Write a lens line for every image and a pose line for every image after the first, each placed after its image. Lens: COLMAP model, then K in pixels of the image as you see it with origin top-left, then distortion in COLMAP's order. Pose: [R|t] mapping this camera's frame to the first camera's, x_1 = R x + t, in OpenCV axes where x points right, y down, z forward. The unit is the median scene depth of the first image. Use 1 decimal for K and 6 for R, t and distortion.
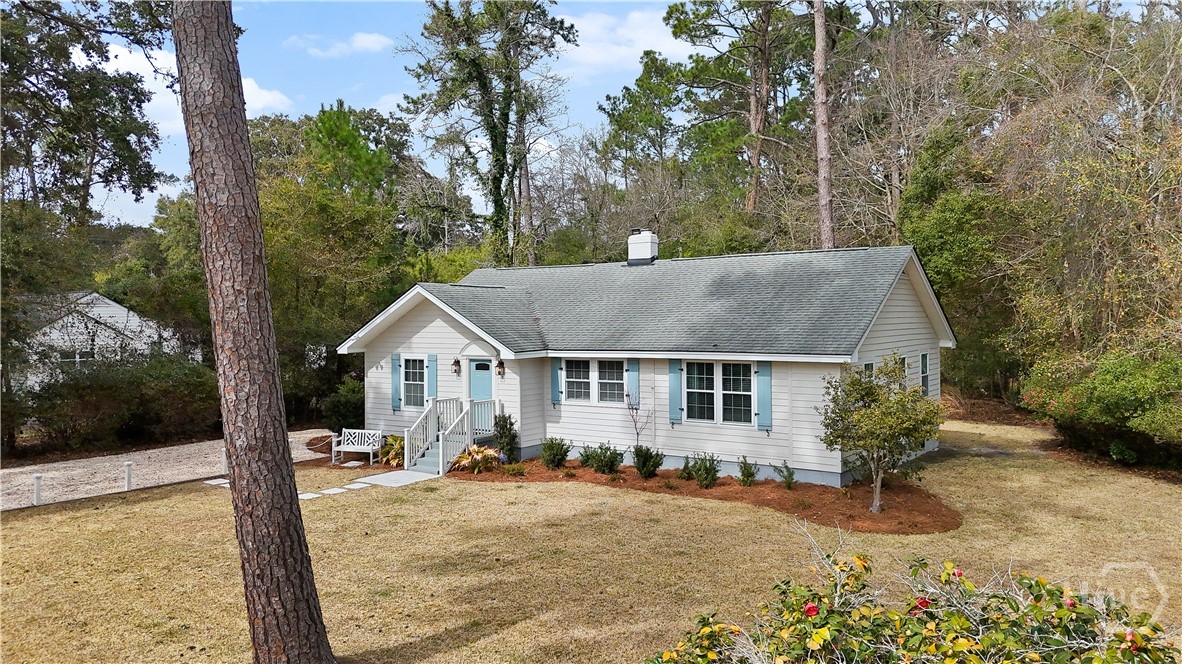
lens RADIAL K [[878.9, 0, 591.0], [0, 878.9, 332.0], [0, 0, 1]] dist [0.106774, -0.004886]
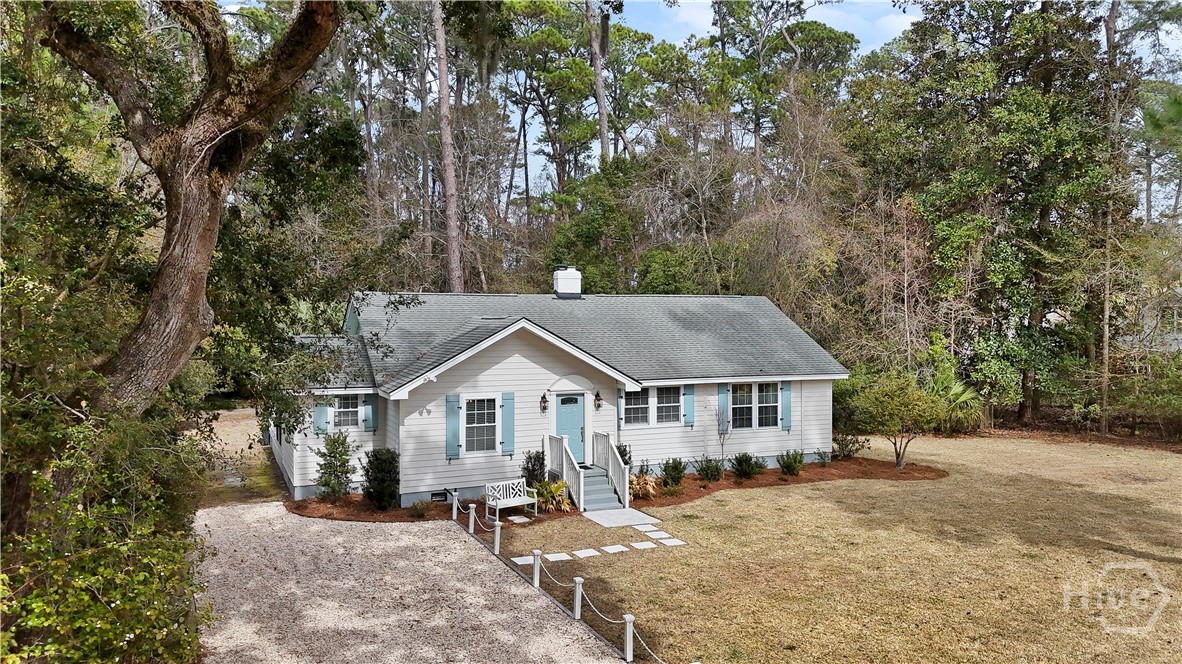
lens RADIAL K [[878.9, 0, 591.0], [0, 878.9, 332.0], [0, 0, 1]] dist [0.106774, -0.004886]
pose [[0.513682, -0.007868, 0.857944, -1.027198], [0.009251, 0.999951, 0.003632, -0.045354], [-0.857931, 0.006071, 0.513730, 0.487882]]
